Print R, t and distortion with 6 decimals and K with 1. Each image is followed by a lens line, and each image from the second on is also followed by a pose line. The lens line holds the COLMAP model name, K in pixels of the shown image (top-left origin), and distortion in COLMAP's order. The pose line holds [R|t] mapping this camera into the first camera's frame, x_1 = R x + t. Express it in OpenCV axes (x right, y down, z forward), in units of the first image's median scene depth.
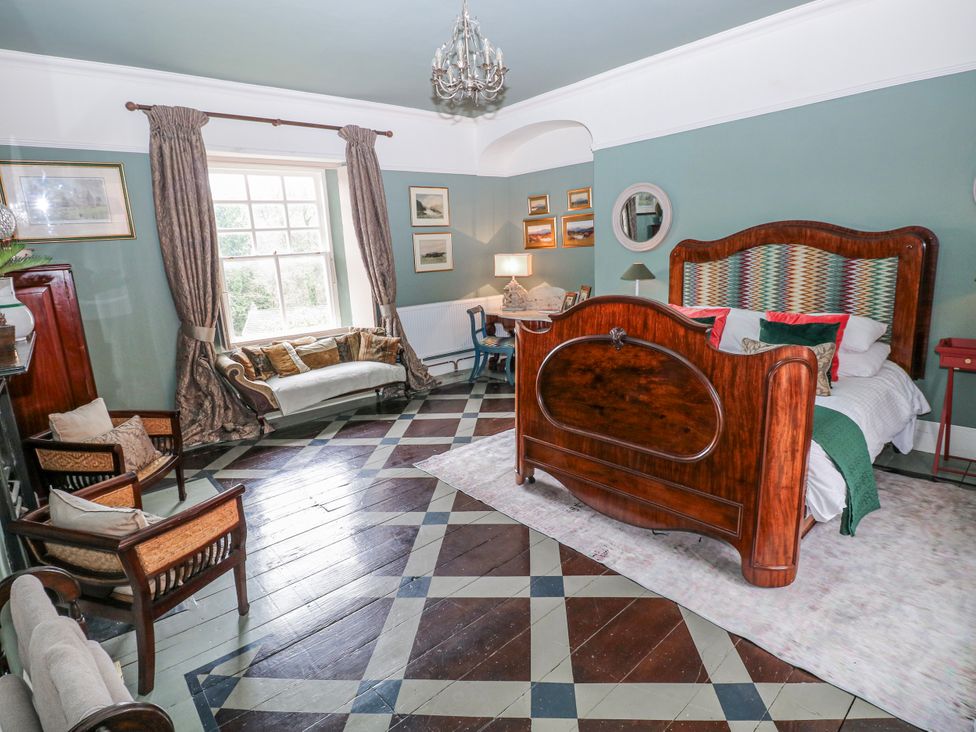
lens RADIAL K [[510.1, 0, 484.4], [0, 510.1, 365.8], [0, 0, 1]] dist [0.001423, -0.000424]
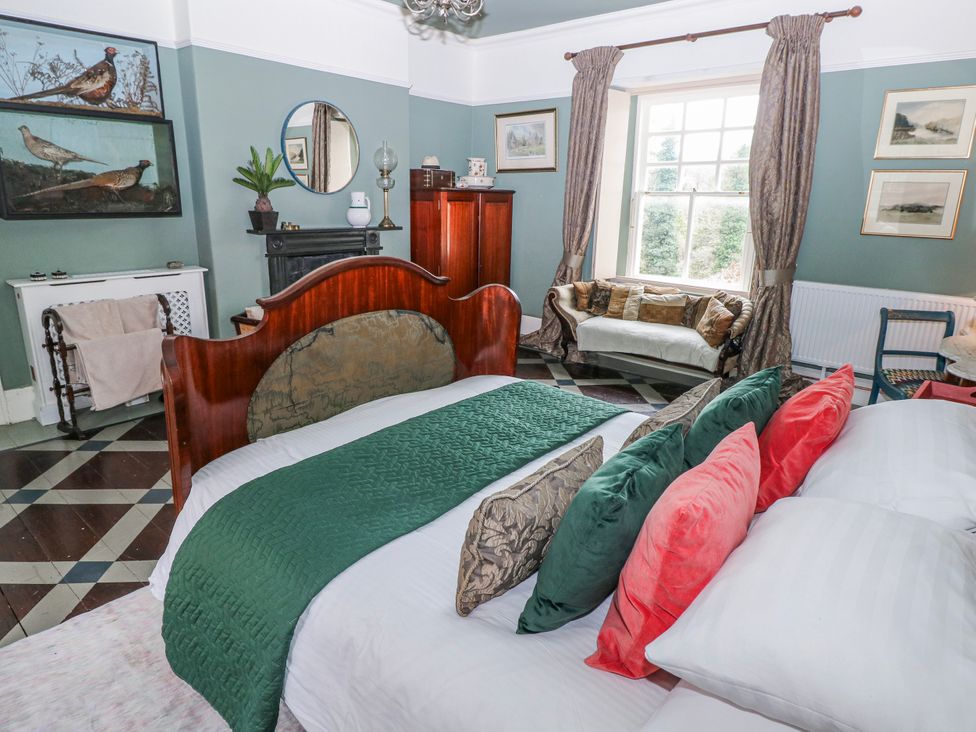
lens RADIAL K [[574.9, 0, 491.2], [0, 574.9, 369.1], [0, 0, 1]] dist [0.005501, -0.014018]
pose [[0.163610, 0.337419, -0.927028, 0.598075], [-0.249048, 0.923380, 0.292137, -0.145317], [0.954572, 0.183078, 0.235108, 0.511261]]
